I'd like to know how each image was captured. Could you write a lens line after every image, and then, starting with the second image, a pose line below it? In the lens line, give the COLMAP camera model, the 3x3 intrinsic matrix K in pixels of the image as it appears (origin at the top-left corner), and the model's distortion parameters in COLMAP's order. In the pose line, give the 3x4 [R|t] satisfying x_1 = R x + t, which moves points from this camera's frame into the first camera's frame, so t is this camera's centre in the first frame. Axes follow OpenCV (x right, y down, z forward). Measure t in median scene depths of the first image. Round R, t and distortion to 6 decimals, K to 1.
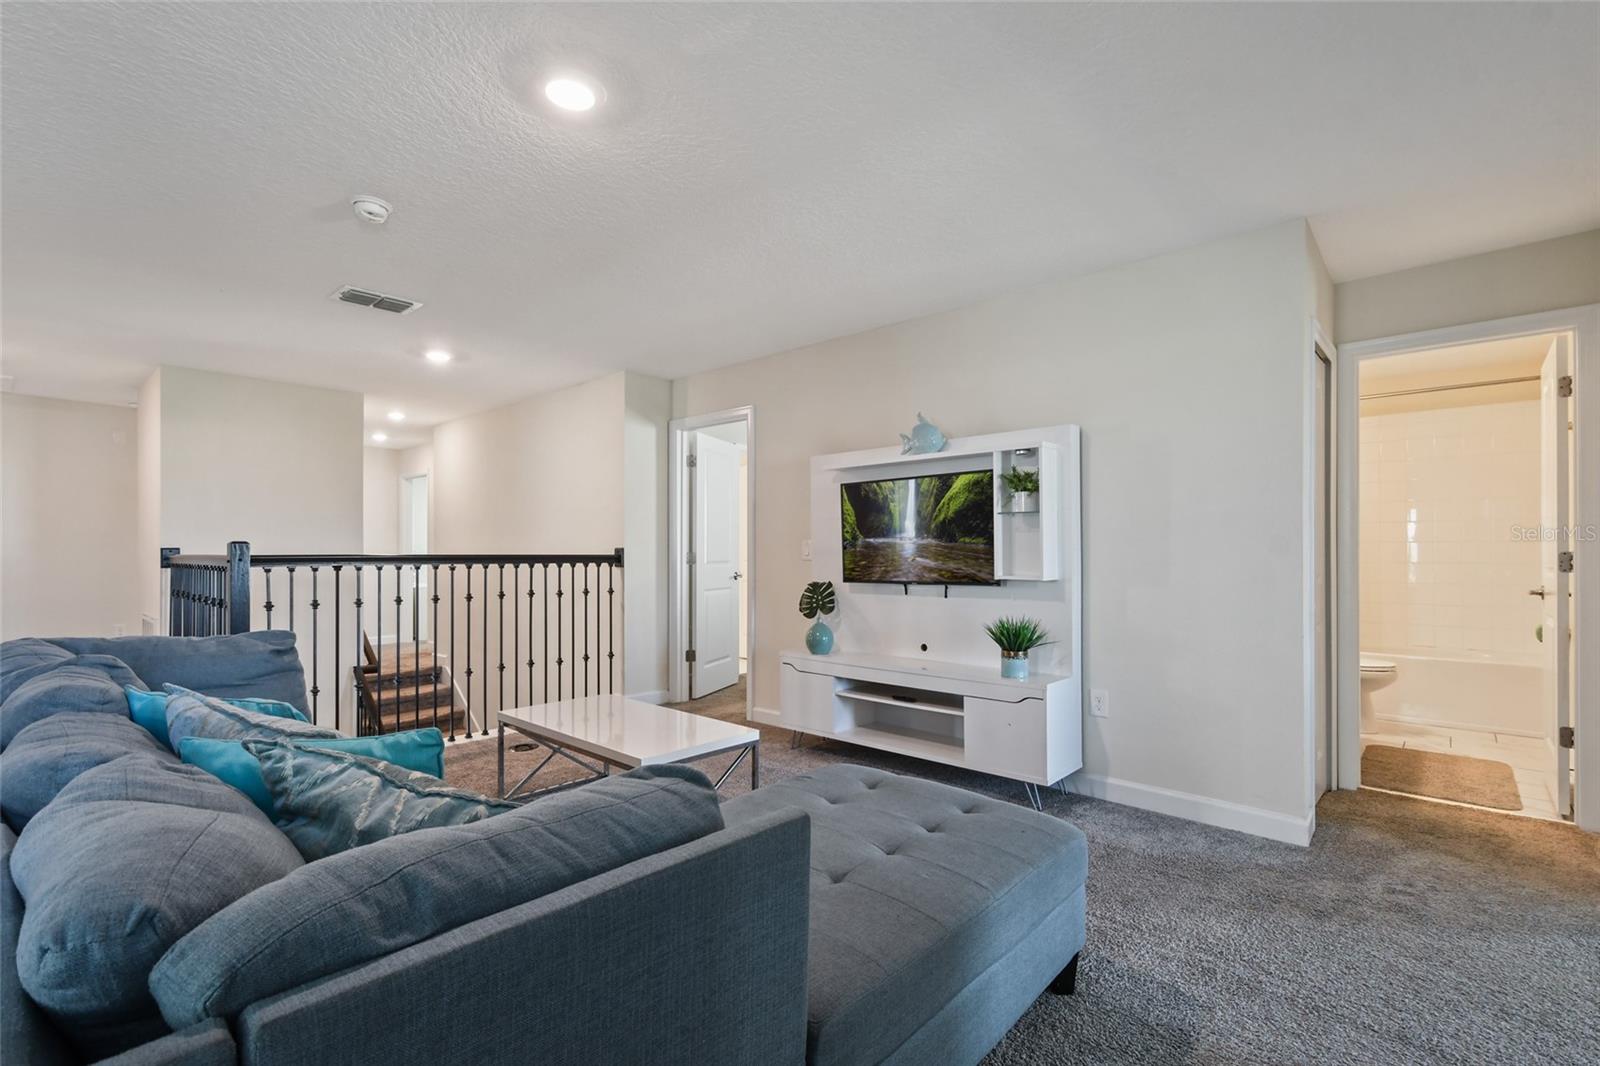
lens RADIAL K [[729.0, 0, 807.2], [0, 729.0, 559.1], [0, 0, 1]] dist [0.034056, -0.000017]
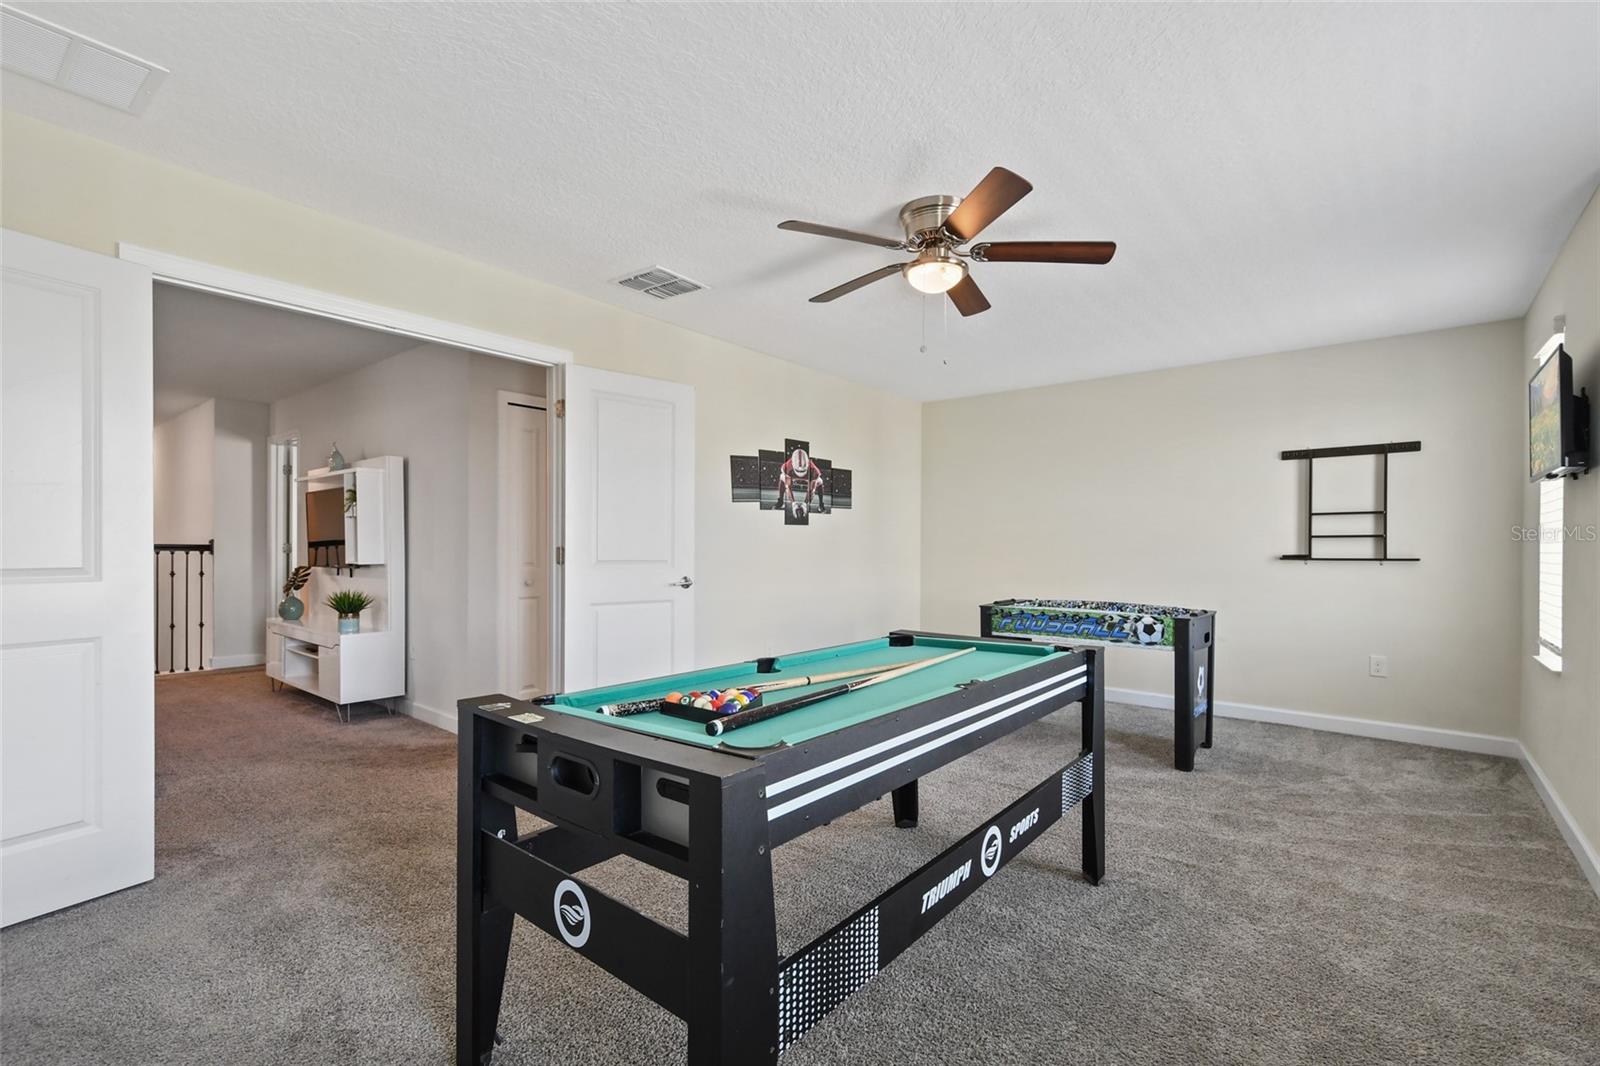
lens RADIAL K [[715.1, 0, 808.3], [0, 715.1, 548.8], [0, 0, 1]] dist [0.018315, -0.007096]
pose [[0.998853, 0.006721, 0.047412, 0.699254], [-0.006640, 0.999976, -0.001873, -0.003102], [-0.047424, 0.001556, 0.998874, -0.280430]]
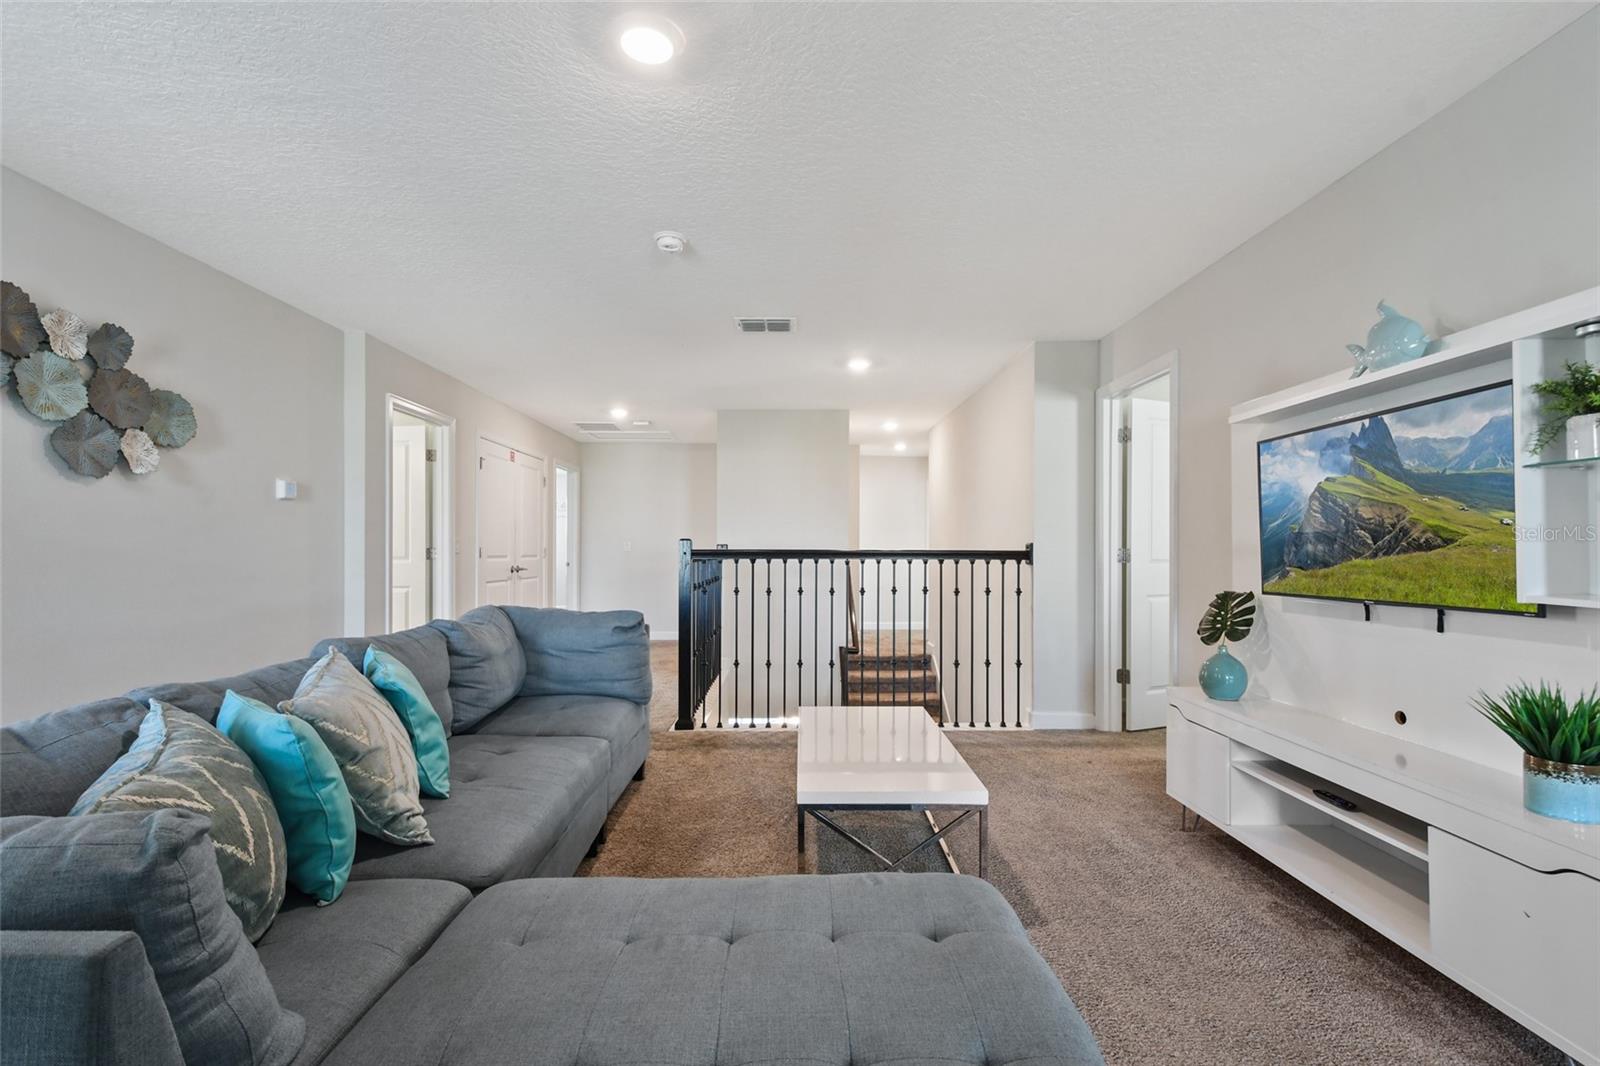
lens RADIAL K [[715.1, 0, 808.3], [0, 715.1, 548.8], [0, 0, 1]] dist [0.018315, -0.007096]
pose [[0.692088, 0.001830, -0.721811, 0.179651], [-0.008496, 0.999948, -0.005612, -0.001113], [0.721763, 0.010017, 0.692067, 0.208589]]
